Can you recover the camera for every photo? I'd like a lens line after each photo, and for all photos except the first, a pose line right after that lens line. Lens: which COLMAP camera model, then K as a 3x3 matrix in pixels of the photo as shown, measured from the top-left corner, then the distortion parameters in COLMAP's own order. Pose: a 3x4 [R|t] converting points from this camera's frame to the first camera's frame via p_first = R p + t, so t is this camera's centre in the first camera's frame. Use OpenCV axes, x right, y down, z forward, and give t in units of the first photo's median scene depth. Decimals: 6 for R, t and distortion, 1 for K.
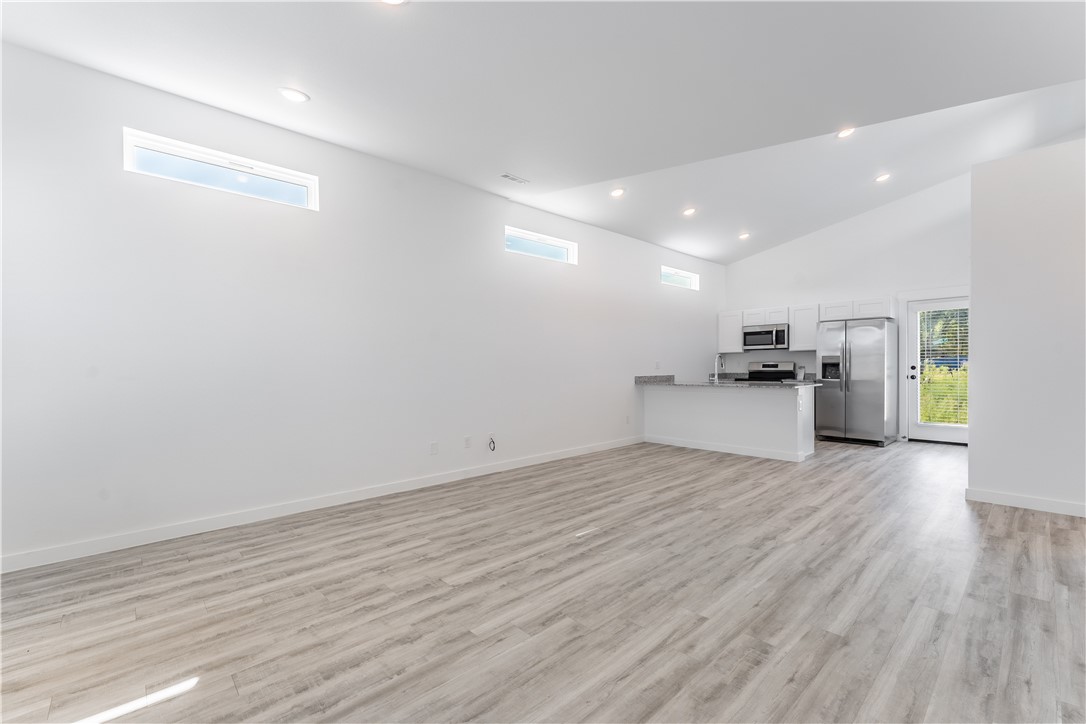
lens RADIAL K [[450.7, 0, 545.5], [0, 450.7, 369.6], [0, 0, 1]] dist [0.001889, -0.000603]
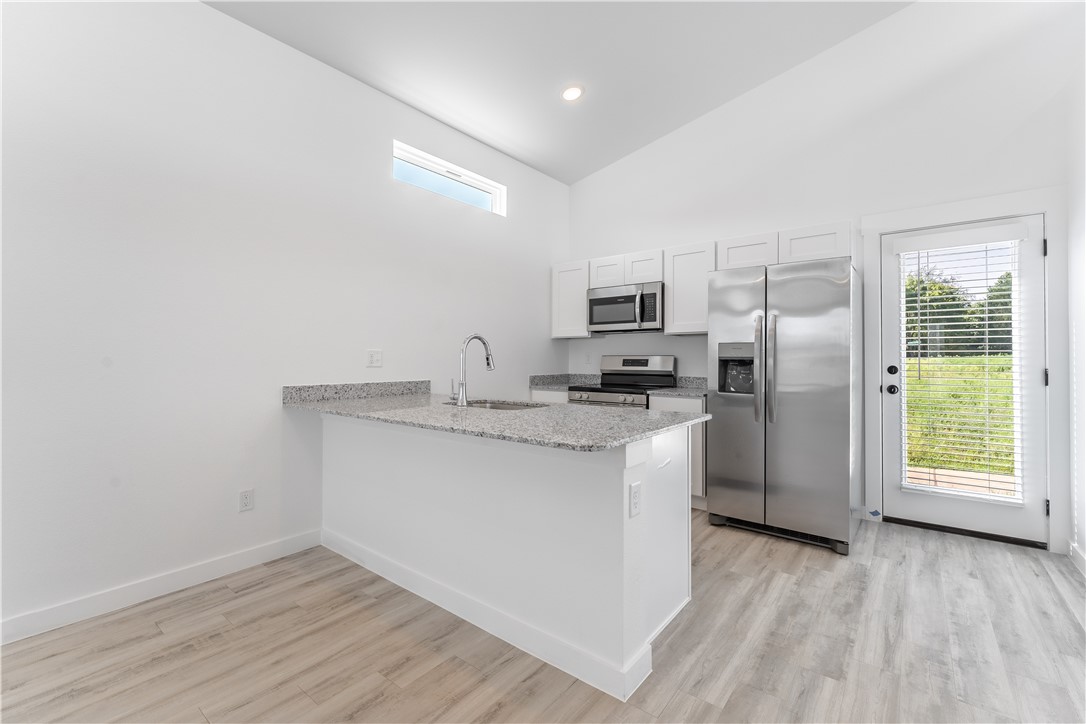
lens RADIAL K [[467.1, 0, 543.6], [0, 467.1, 353.2], [0, 0, 1]] dist [-0.004058, -0.000205]
pose [[0.988624, 0.012954, 0.149850, 0.609622], [-0.009792, 0.999714, -0.021822, -0.012627], [-0.150090, 0.020106, 0.988468, 0.926882]]
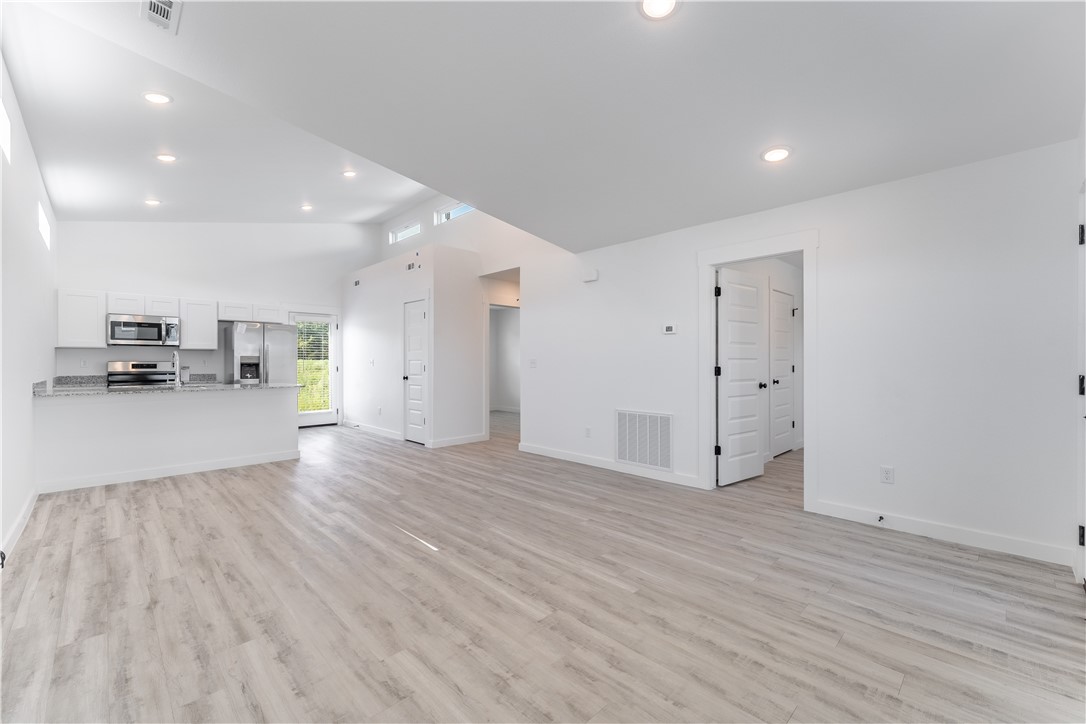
lens RADIAL K [[450.7, 0, 536.6], [0, 450.7, 364.2], [0, 0, 1]] dist [0.001889, -0.000603]
pose [[-0.012909, 0.007795, 0.999886, -0.638268], [0.009388, 0.999926, -0.007674, 0.002256], [-0.999873, 0.009288, -0.012982, 0.609769]]
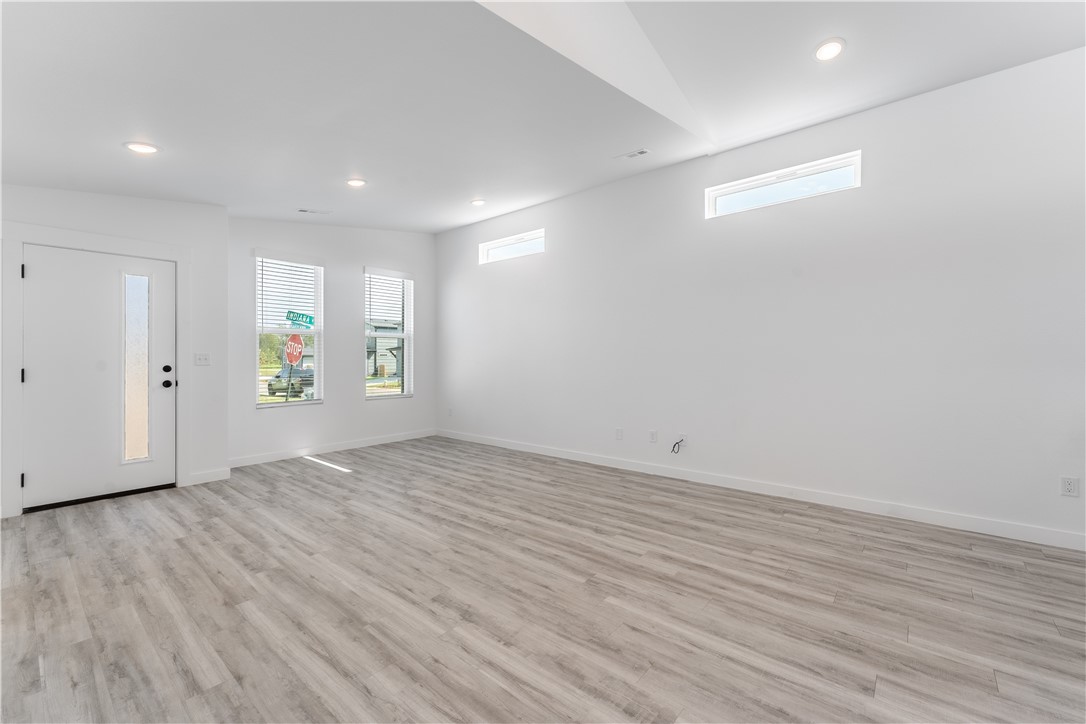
lens RADIAL K [[450.7, 0, 546.8], [0, 450.7, 359.8], [0, 0, 1]] dist [0.001889, -0.000603]
pose [[0.130818, 0.013432, -0.991315, 0.869430], [-0.005955, 0.999901, 0.012763, -0.015868], [0.991389, 0.004234, 0.130885, 0.756542]]
